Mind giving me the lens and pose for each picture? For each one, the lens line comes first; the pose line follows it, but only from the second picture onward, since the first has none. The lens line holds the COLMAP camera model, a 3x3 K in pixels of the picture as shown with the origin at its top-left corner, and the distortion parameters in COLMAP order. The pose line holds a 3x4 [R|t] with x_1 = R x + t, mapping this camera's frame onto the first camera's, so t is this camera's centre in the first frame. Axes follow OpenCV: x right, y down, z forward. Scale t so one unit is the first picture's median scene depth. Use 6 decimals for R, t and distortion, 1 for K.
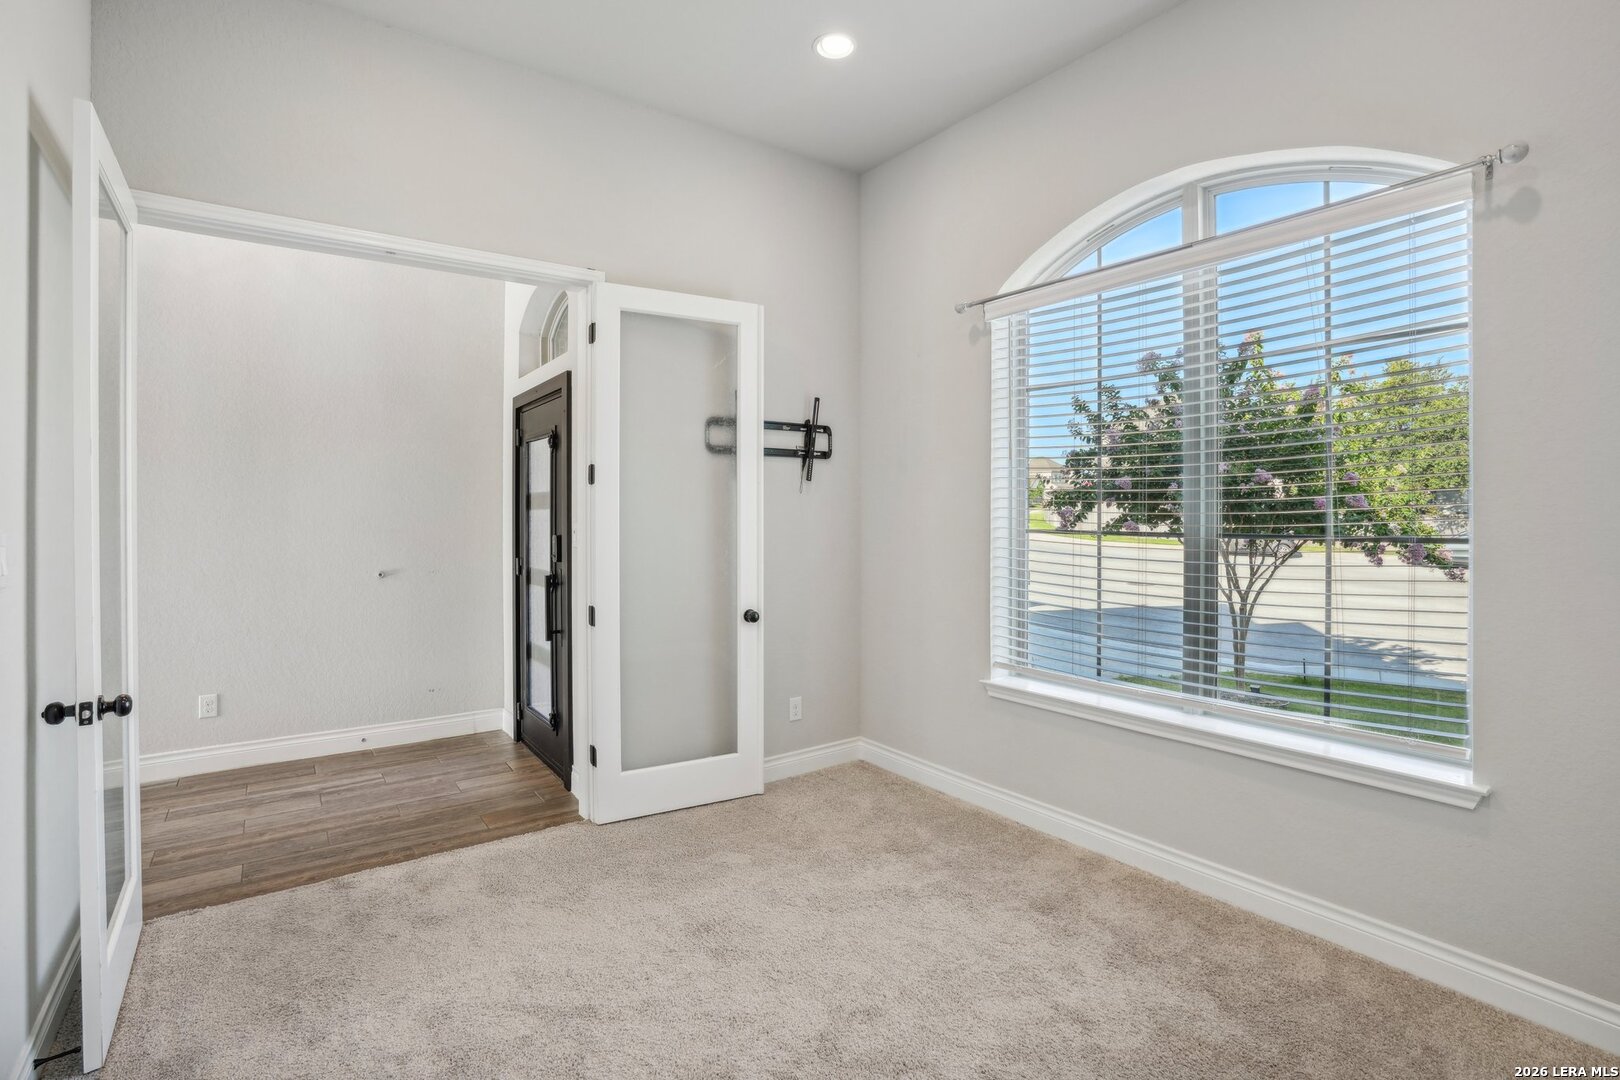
lens RADIAL K [[755.0, 0, 815.6], [0, 755.0, 515.8], [0, 0, 1]] dist [-0.044980, 0.011063]
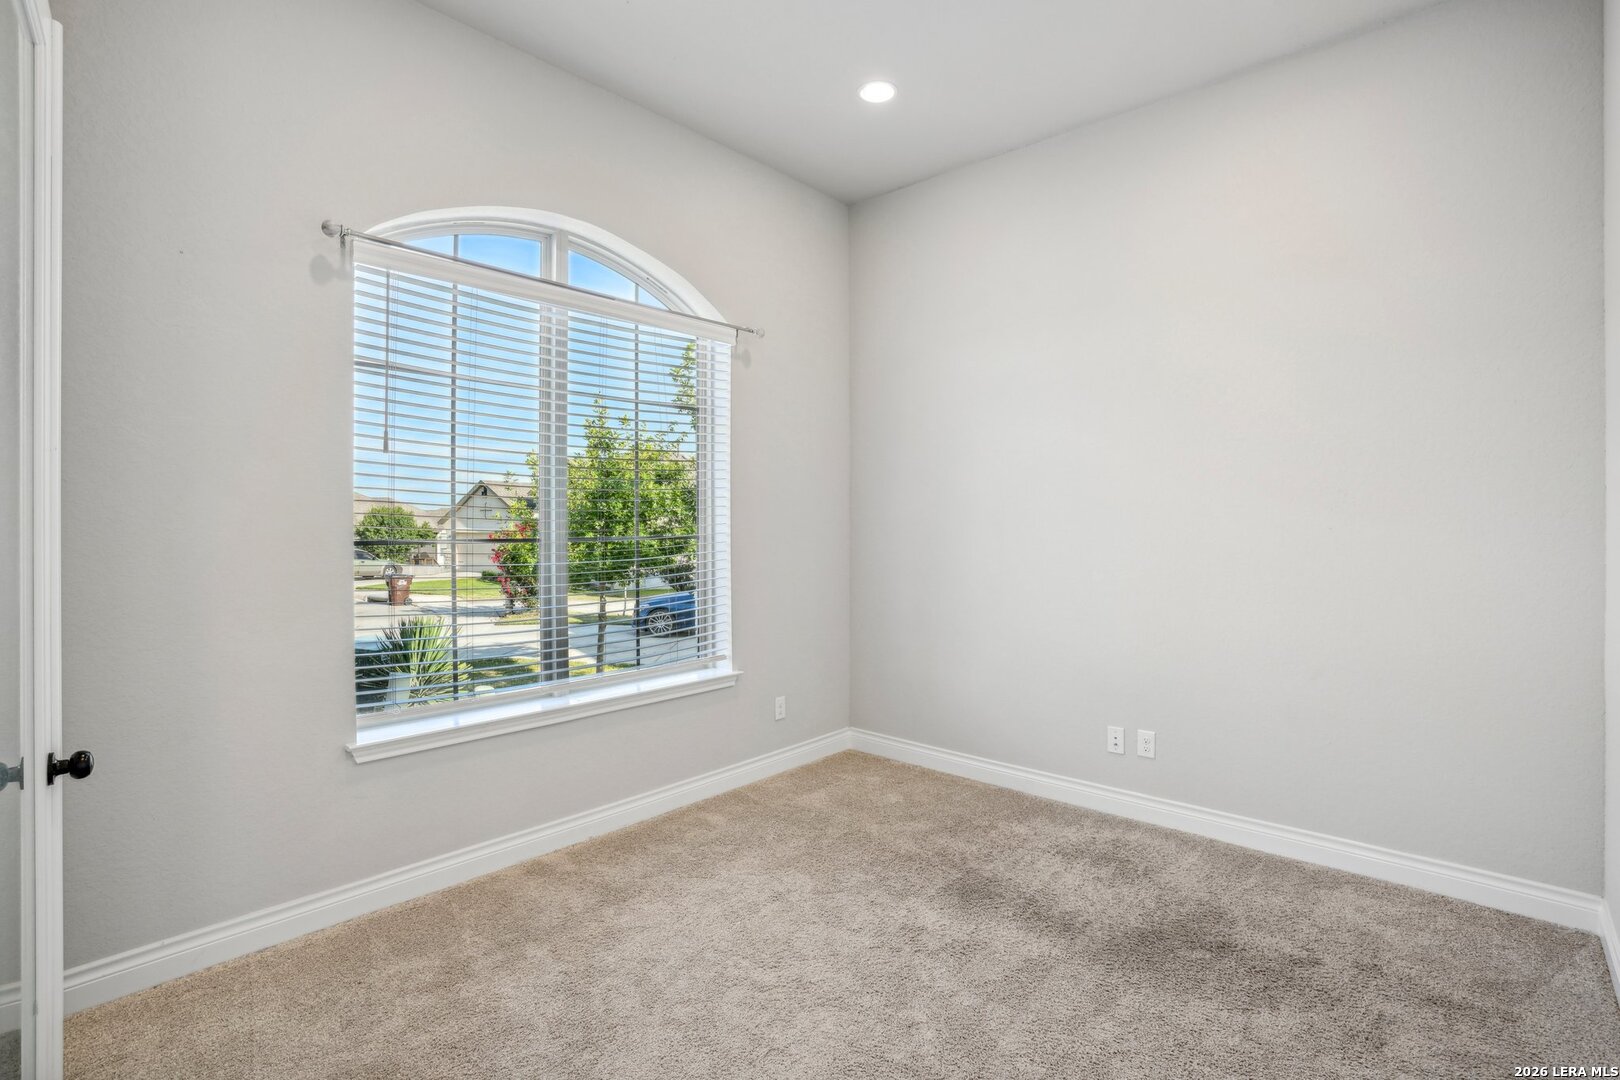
lens RADIAL K [[755.0, 0, 803.2], [0, 755.0, 534.2], [0, 0, 1]] dist [-0.044980, 0.011063]
pose [[-0.184009, -0.011038, 0.982863, -0.593110], [0.009181, 0.999874, 0.012948, 0.005578], [-0.982882, 0.011407, -0.183885, 0.726199]]
